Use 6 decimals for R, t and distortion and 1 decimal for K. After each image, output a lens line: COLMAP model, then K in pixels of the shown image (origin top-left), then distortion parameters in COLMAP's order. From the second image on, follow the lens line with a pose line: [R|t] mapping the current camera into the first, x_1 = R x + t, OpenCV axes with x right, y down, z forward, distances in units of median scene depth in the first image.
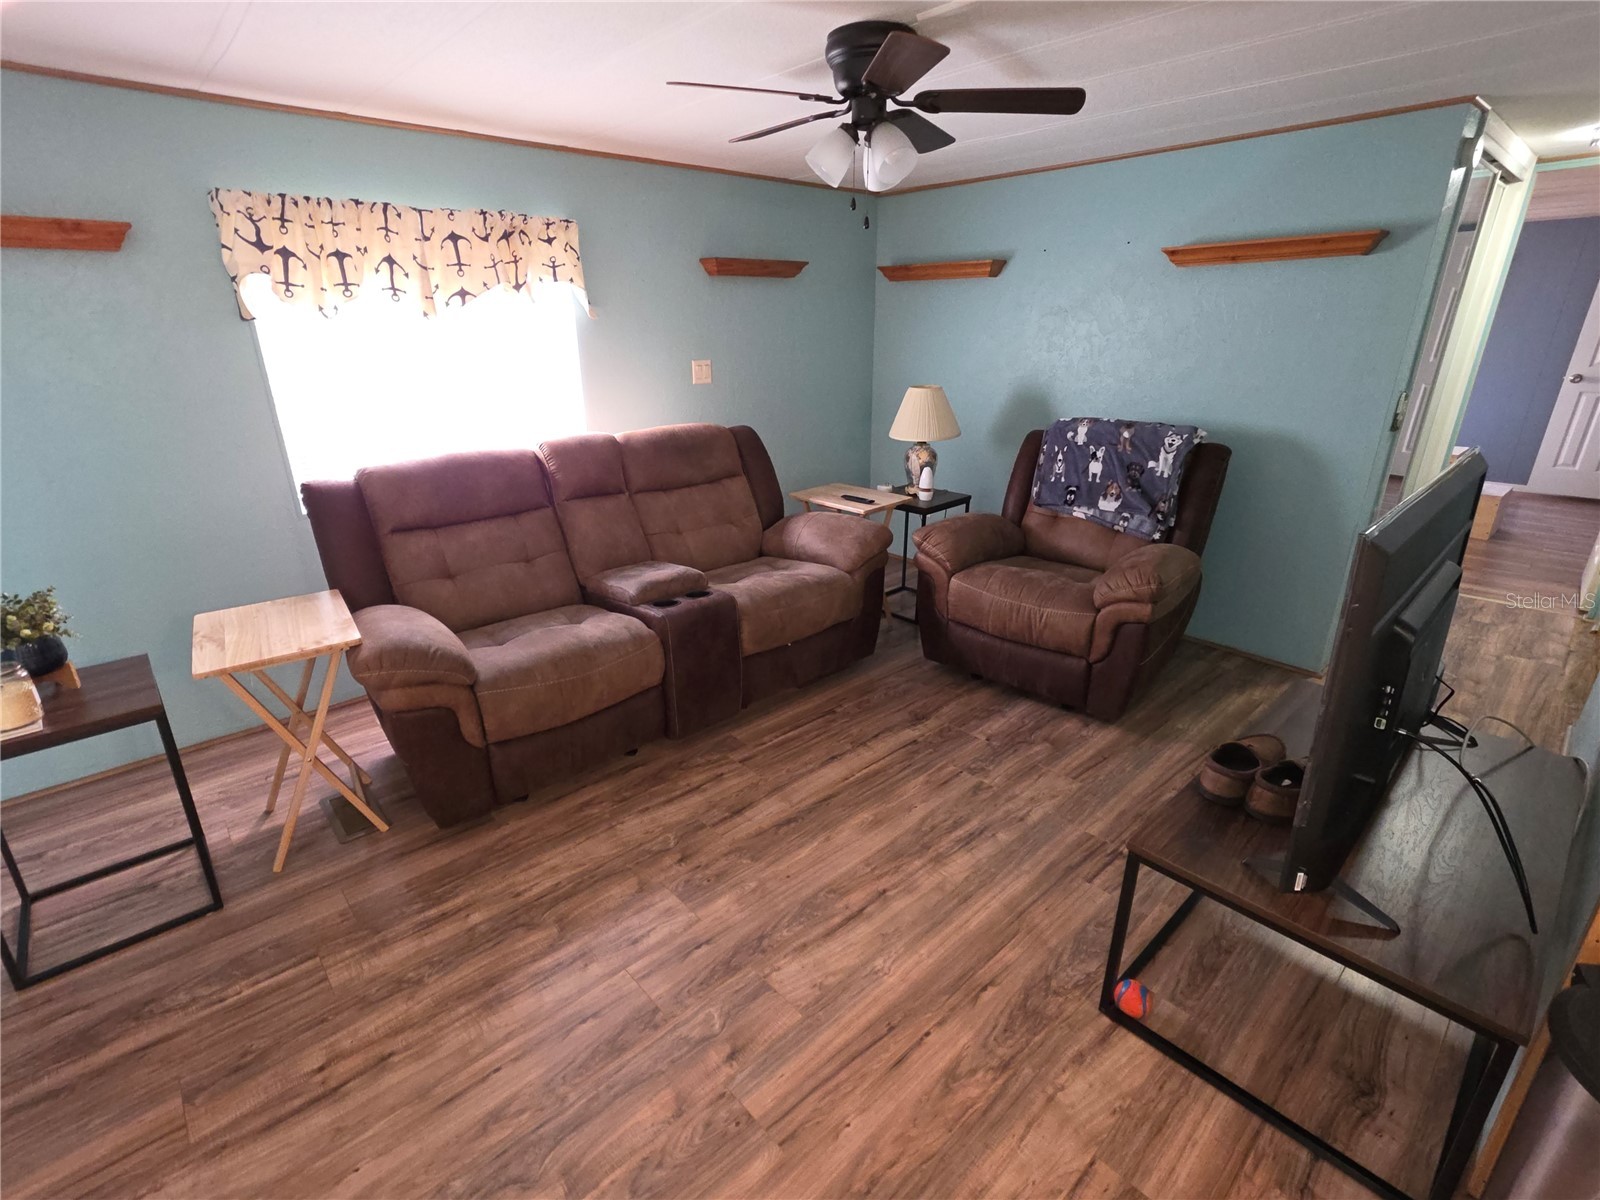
lens RADIAL K [[743.6, 0, 794.1], [0, 743.6, 591.3], [0, 0, 1]] dist [0.004064, -0.000266]
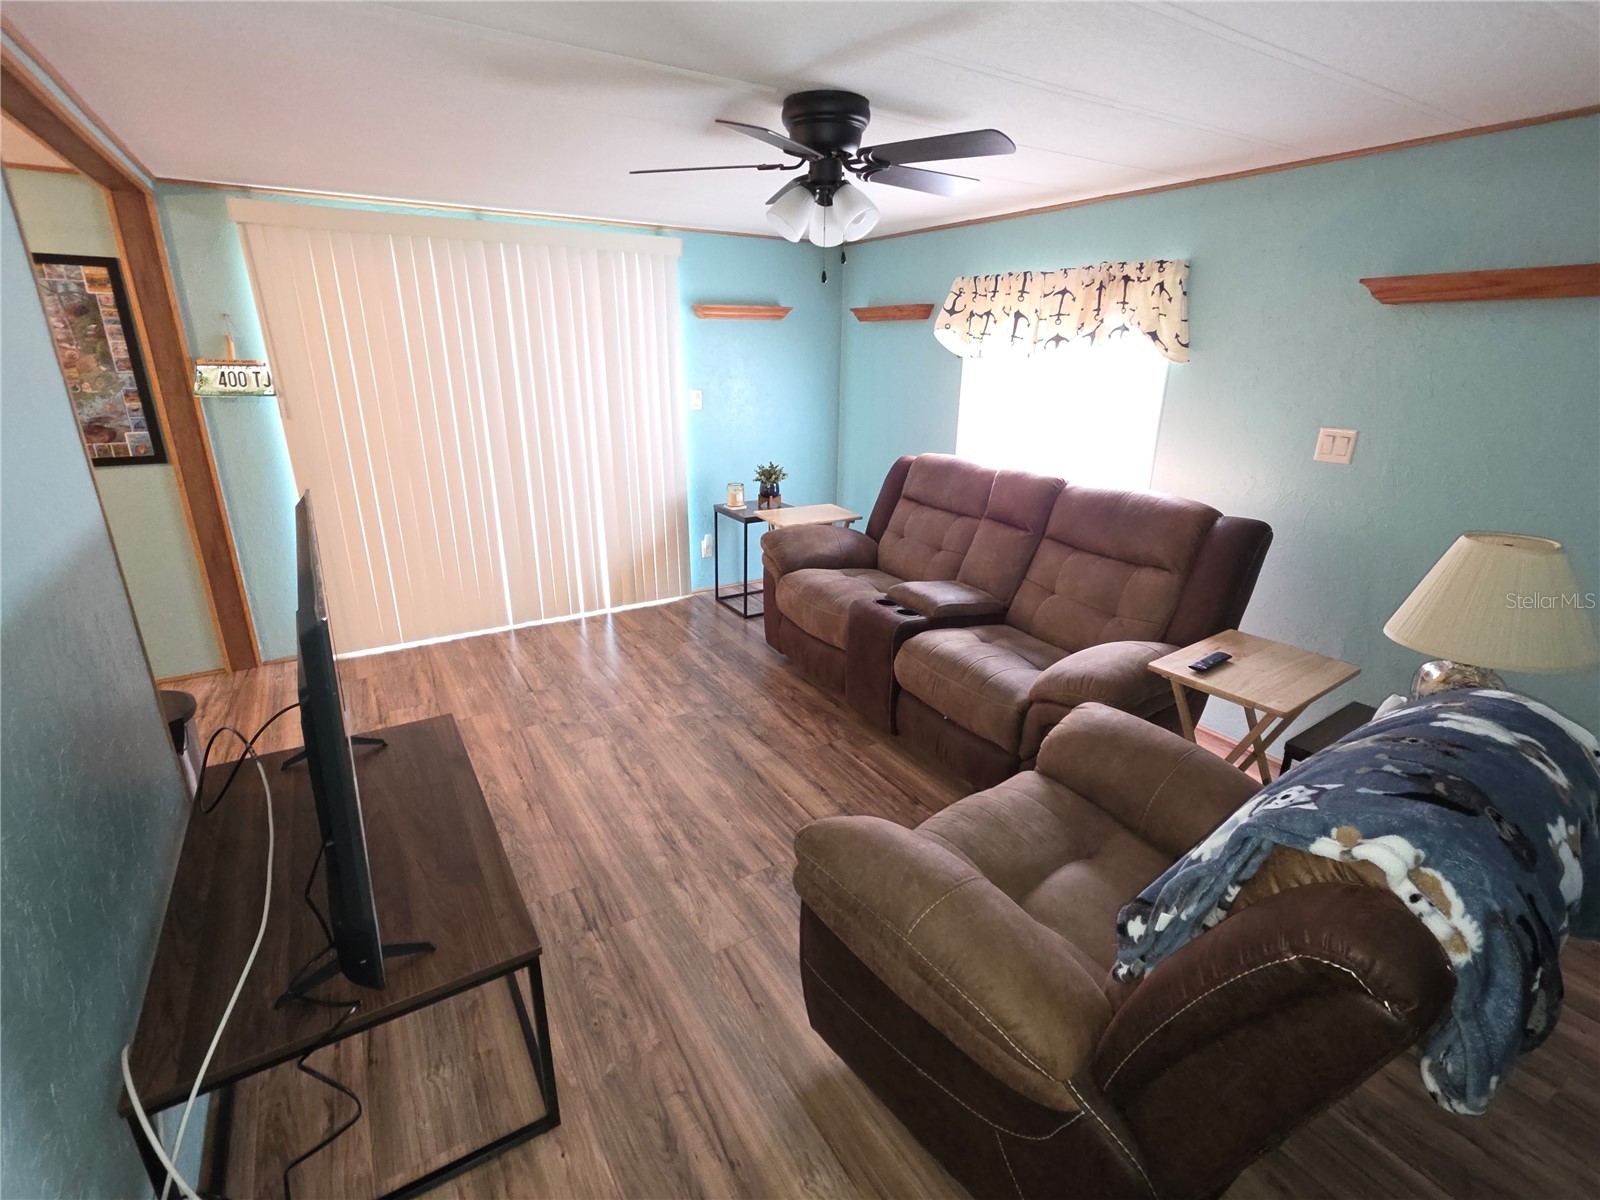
lens RADIAL K [[743.6, 0, 799.4], [0, 743.6, 602.4], [0, 0, 1]] dist [0.004064, -0.000266]
pose [[-0.172869, 0.322529, -0.930640, 1.138177], [-0.354007, 0.861380, 0.364284, -0.438465], [0.919127, 0.392427, -0.034728, 1.120073]]
